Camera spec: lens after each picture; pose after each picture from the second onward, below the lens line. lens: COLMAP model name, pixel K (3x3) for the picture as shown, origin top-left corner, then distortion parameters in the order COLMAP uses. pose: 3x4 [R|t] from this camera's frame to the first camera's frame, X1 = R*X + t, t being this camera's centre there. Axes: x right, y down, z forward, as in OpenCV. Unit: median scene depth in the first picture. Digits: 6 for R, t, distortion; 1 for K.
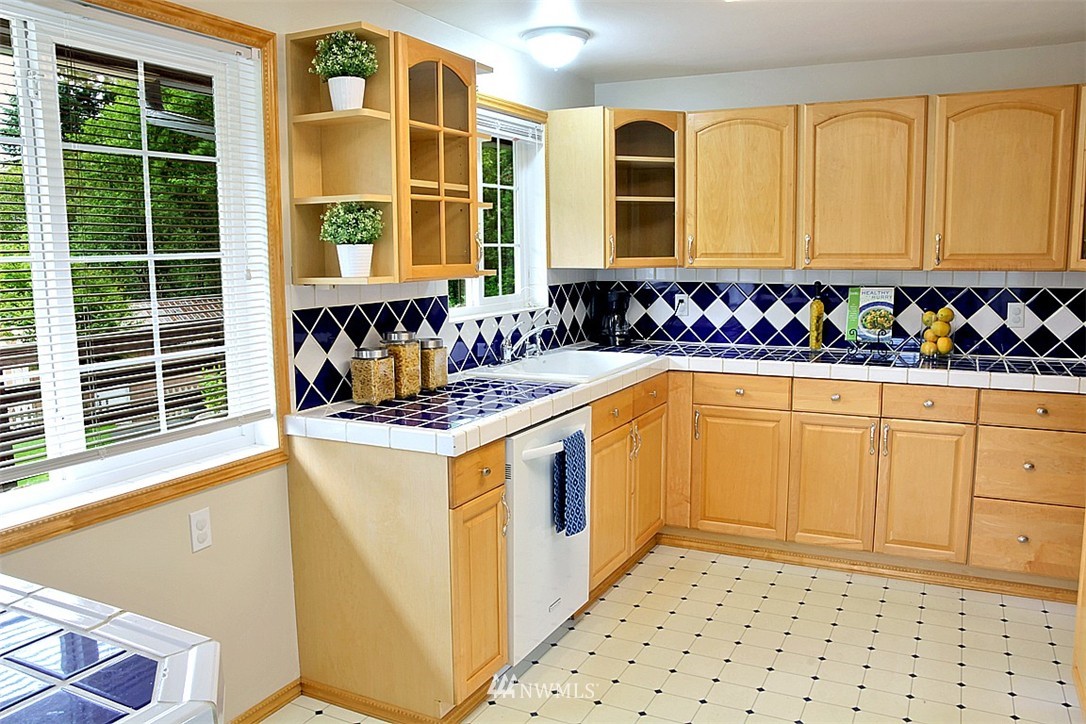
lens RADIAL K [[857.0, 0, 543.0], [0, 857.0, 362.0], [0, 0, 1]] dist [-0.137000, 0.126490]
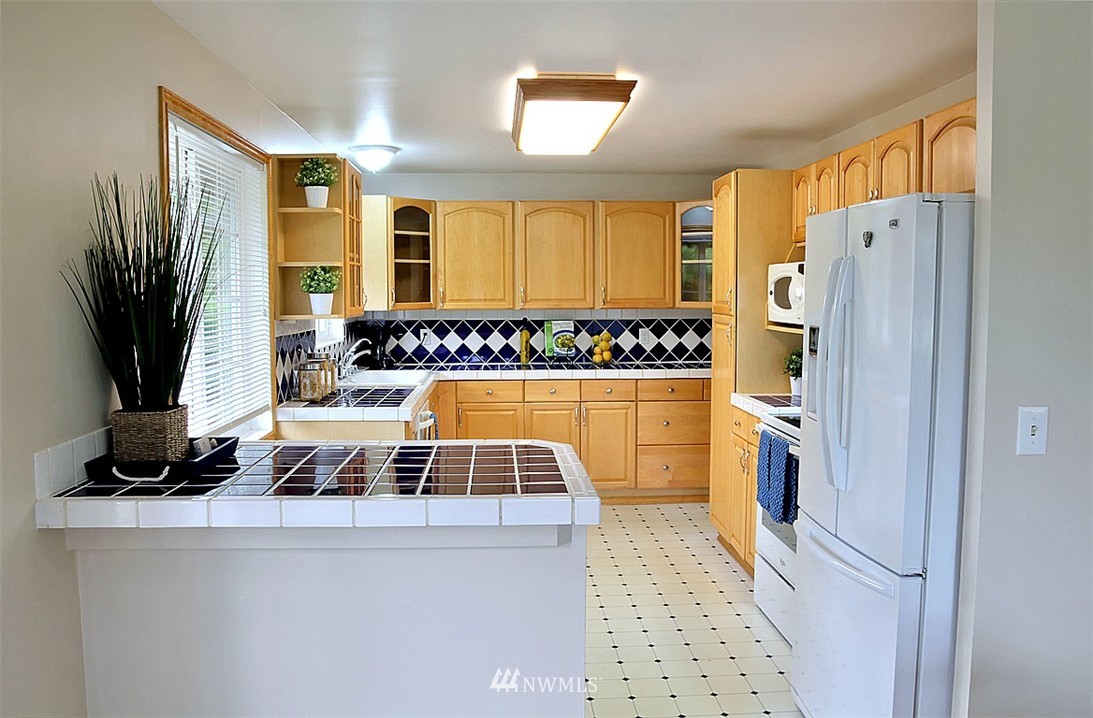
lens RADIAL K [[861.9, 0, 546.5], [0, 861.9, 359.0], [0, 0, 1]] dist [-0.138657, 0.124910]
pose [[0.869285, -0.032469, 0.493244, -0.416985], [0.060939, 0.997268, -0.041751, 0.045677], [-0.490541, 0.066351, 0.868888, -0.353316]]
